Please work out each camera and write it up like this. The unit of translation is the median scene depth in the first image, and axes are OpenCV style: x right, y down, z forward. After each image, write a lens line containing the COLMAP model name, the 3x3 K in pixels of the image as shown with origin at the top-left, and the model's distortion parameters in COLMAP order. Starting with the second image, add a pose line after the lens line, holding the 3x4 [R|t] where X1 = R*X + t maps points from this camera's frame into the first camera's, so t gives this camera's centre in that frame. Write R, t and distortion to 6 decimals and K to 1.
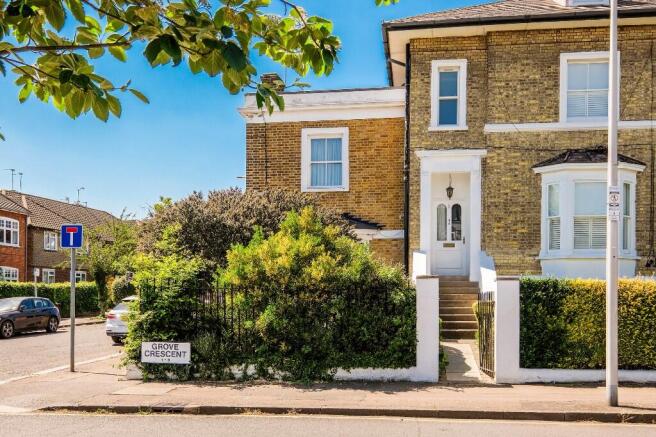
lens RADIAL K [[667.6, 0, 328.0], [0, 667.6, 218.5], [0, 0, 1]] dist [0.002168, 0.011712]
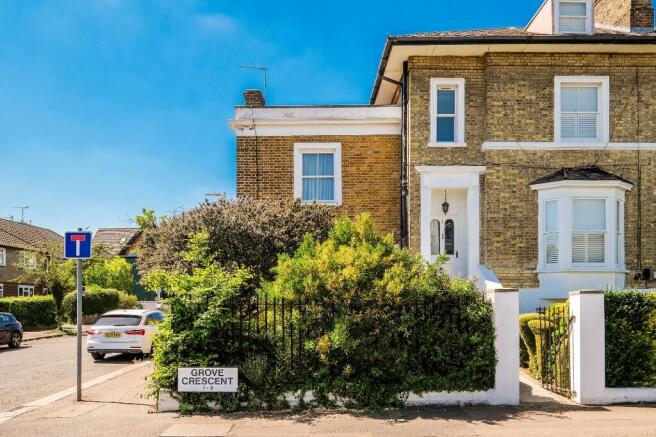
lens RADIAL K [[566.7, 0, 327.9], [0, 566.7, 245.1], [0, 0, 1]] dist [0.001681, 0.003016]
pose [[0.988522, 0.008290, 0.150850, -0.137902], [-0.009558, 0.999925, 0.007685, 0.014357], [-0.150775, -0.009038, 0.988527, 0.176471]]
